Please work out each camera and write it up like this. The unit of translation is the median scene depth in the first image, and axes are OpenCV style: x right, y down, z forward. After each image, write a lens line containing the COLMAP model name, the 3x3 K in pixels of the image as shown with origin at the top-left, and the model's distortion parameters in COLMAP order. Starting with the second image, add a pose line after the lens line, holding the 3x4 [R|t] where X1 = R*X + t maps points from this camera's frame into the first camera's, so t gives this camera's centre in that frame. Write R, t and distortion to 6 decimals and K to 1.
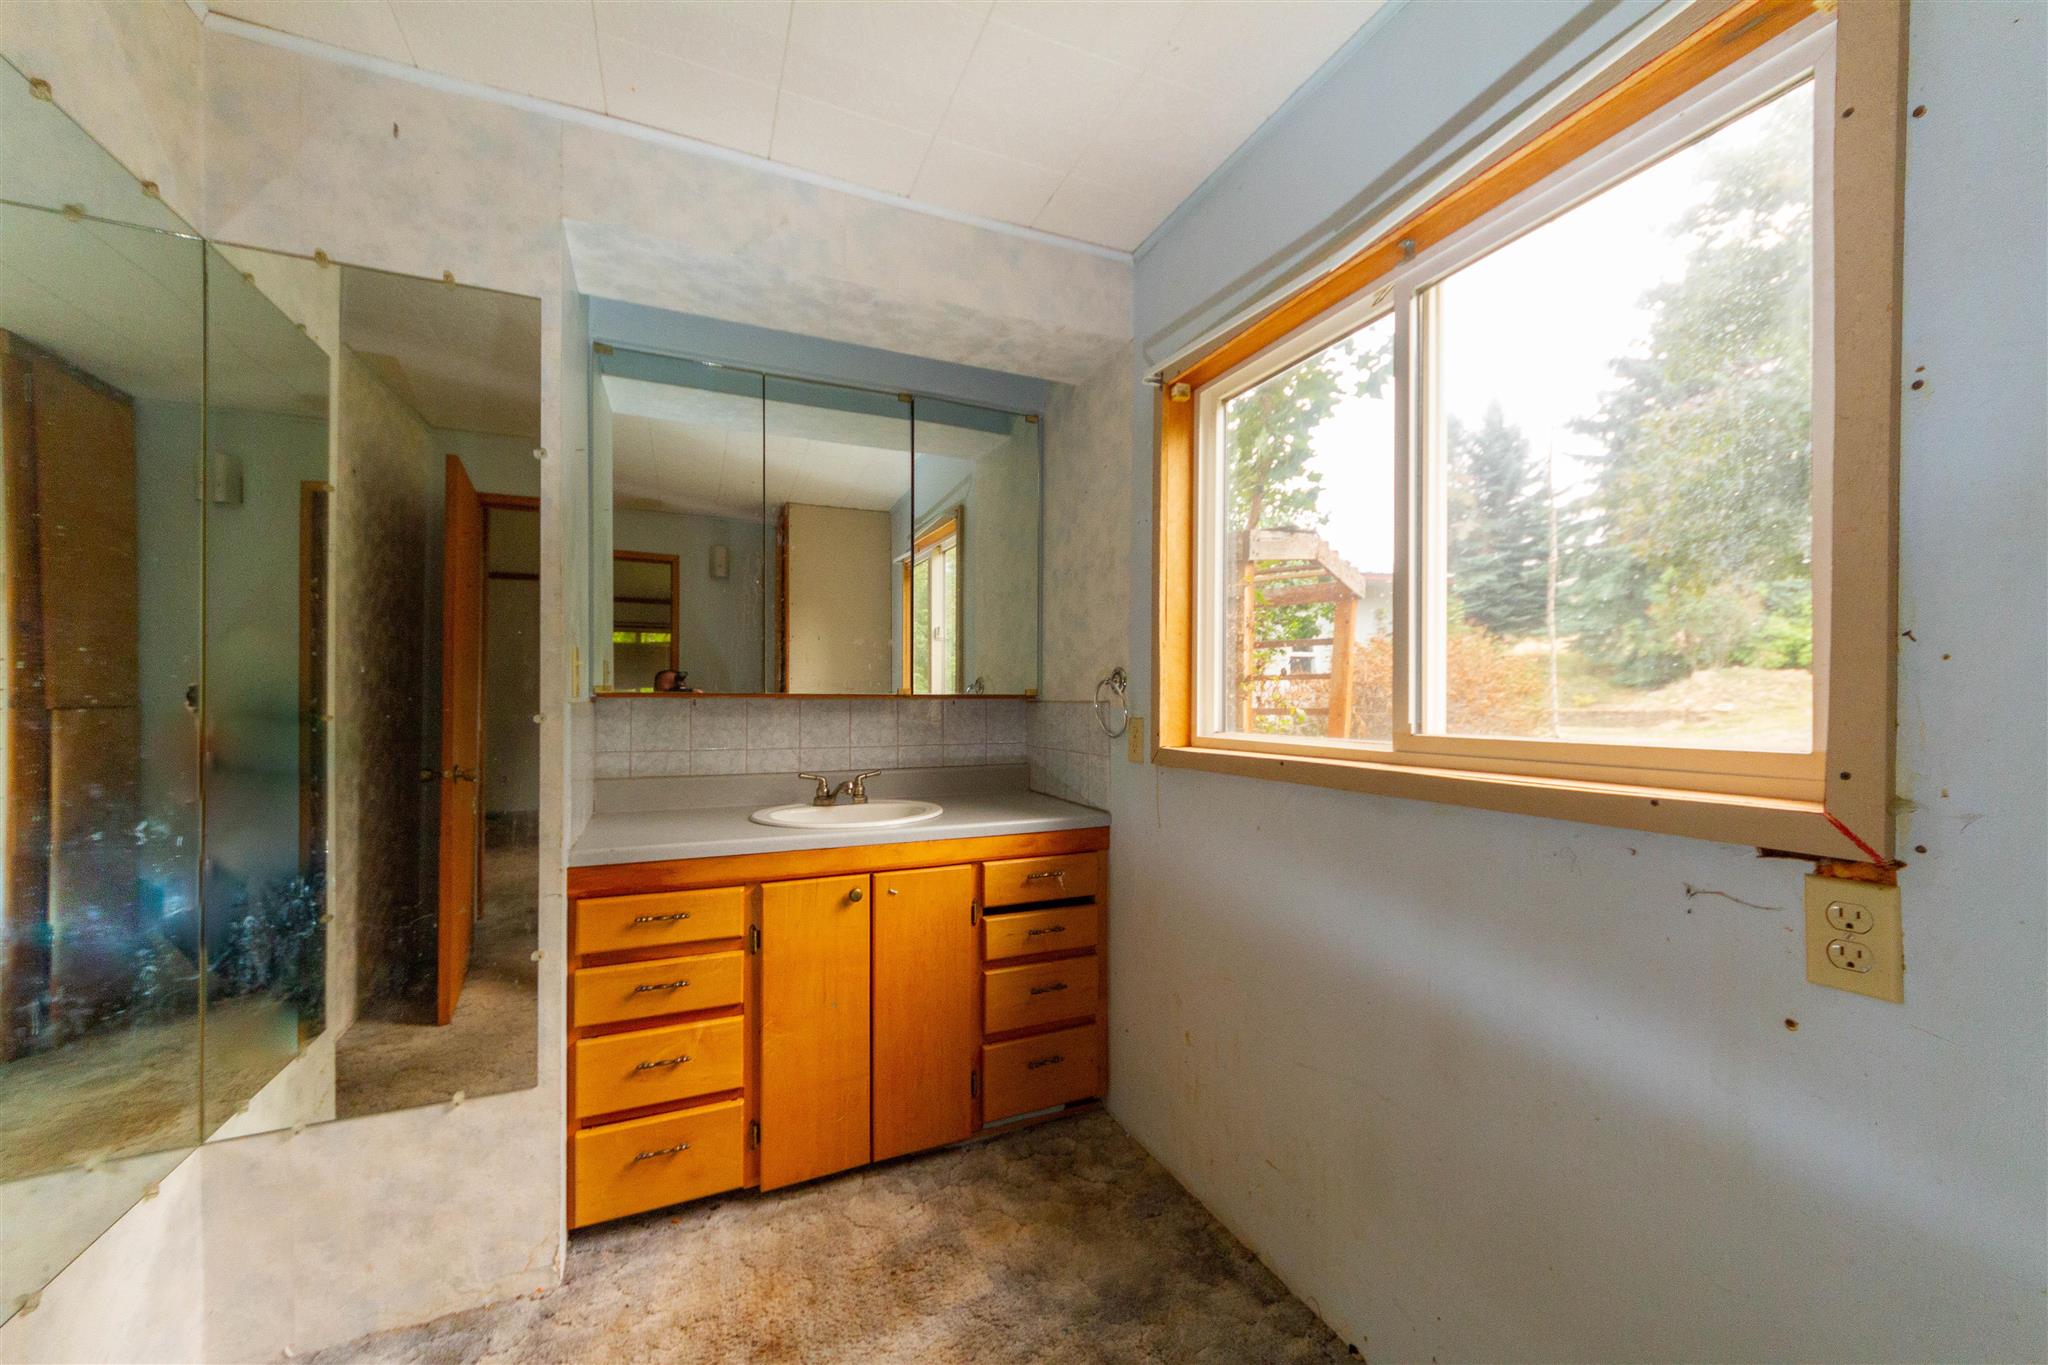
lens RADIAL K [[785.9, 0, 1030.1], [0, 785.9, 698.6], [0, 0, 1]] dist [0.001539, -0.000042]
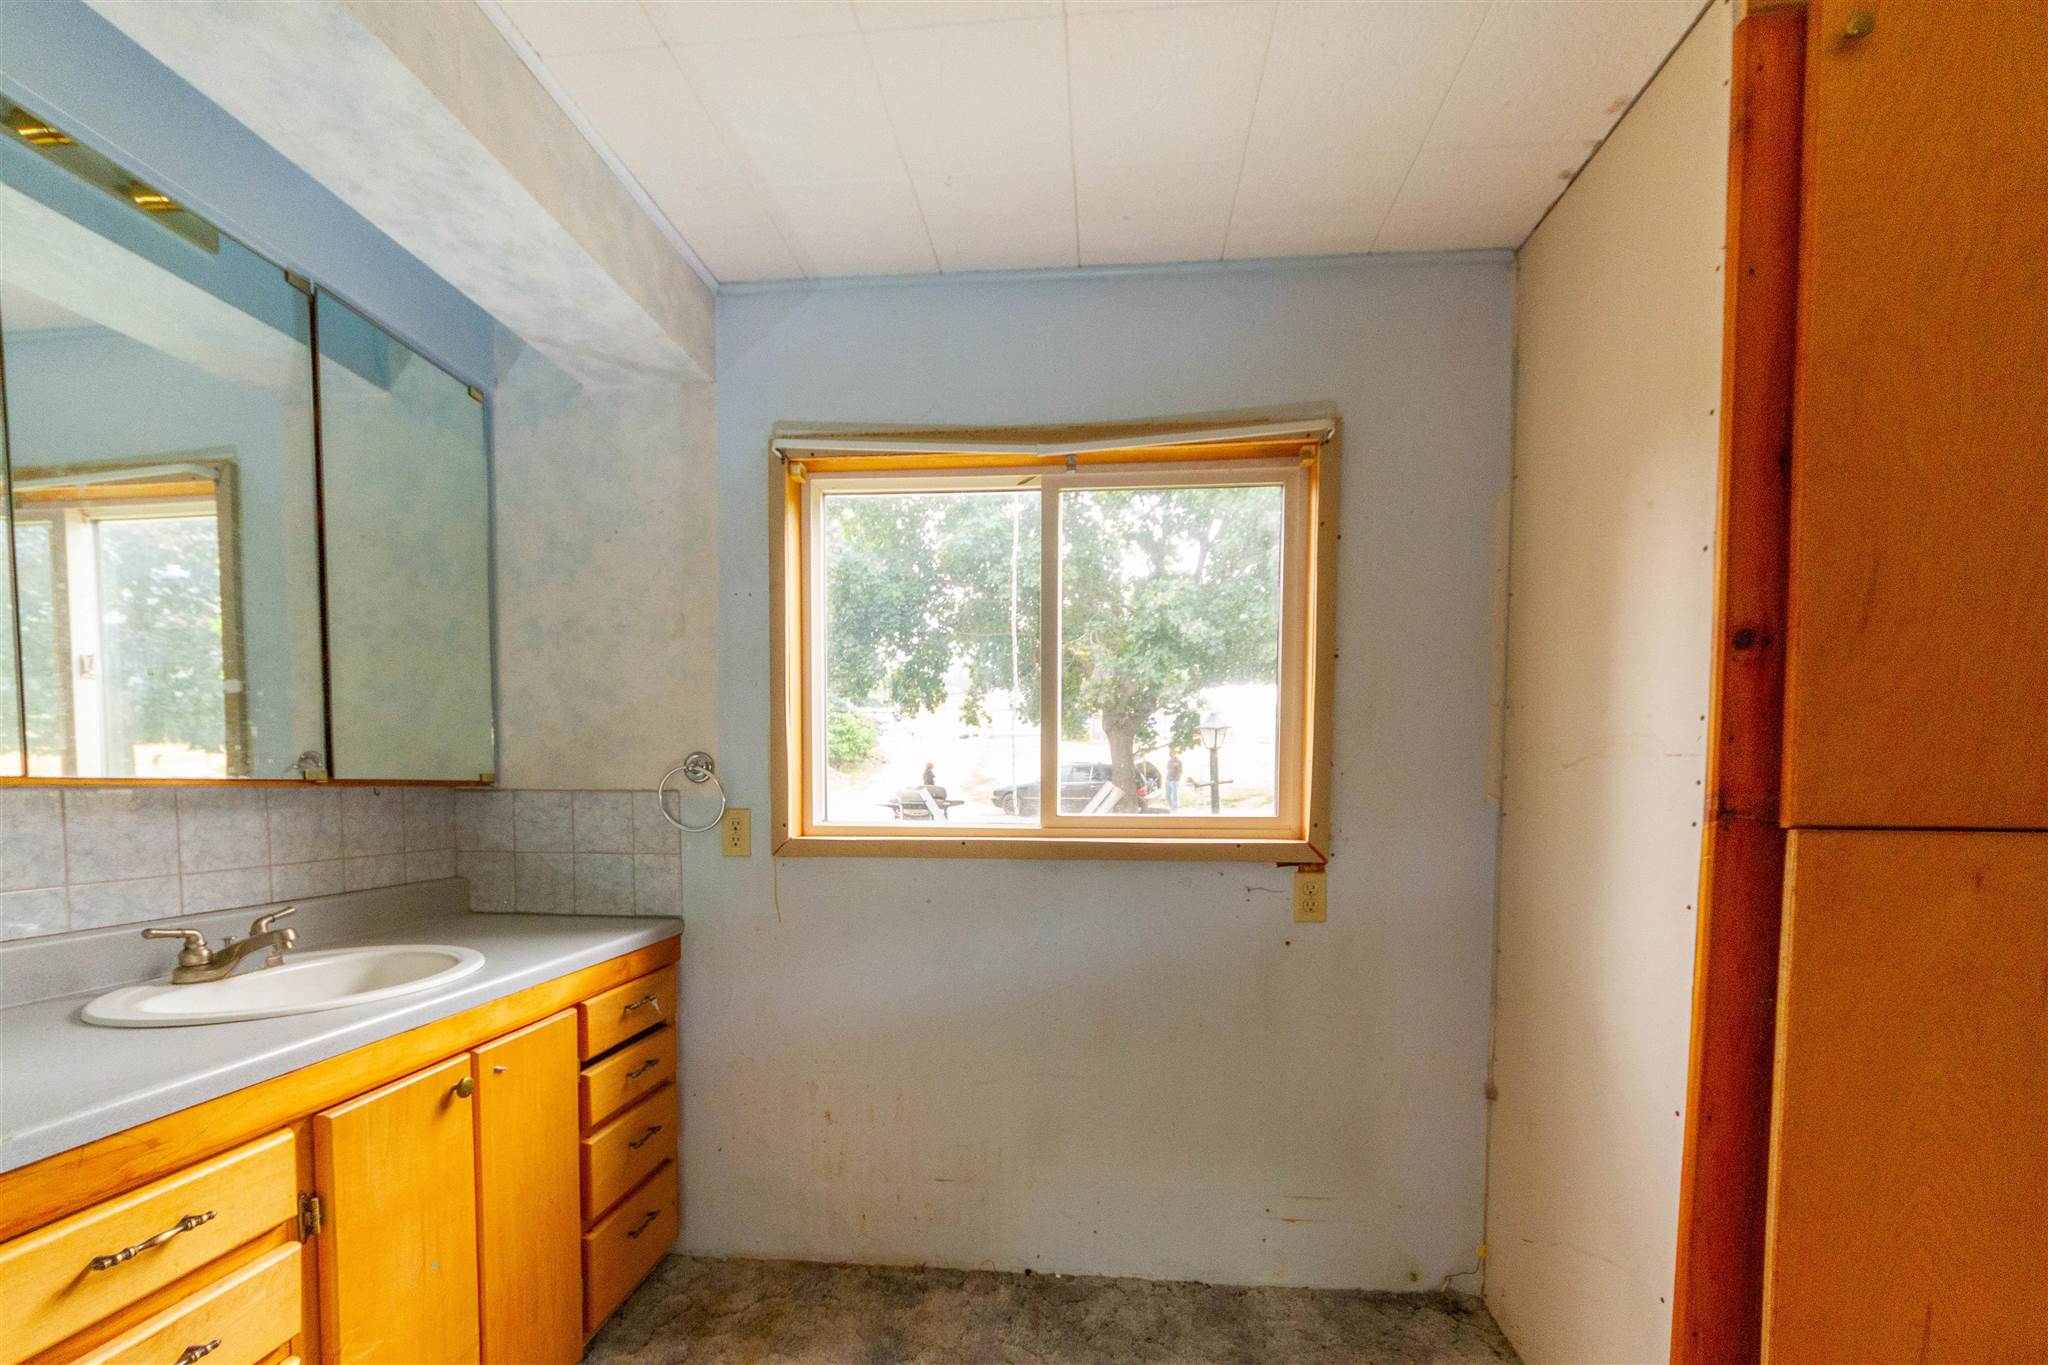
lens RADIAL K [[807.7, 0, 1058.3], [0, 807.7, 819.0], [0, 0, 1]] dist [0.001175, 0.000068]
pose [[0.474051, -0.037232, 0.879710, -0.535668], [-0.004344, 0.998995, 0.044621, -0.007492], [-0.880487, -0.024974, 0.473412, 0.225827]]
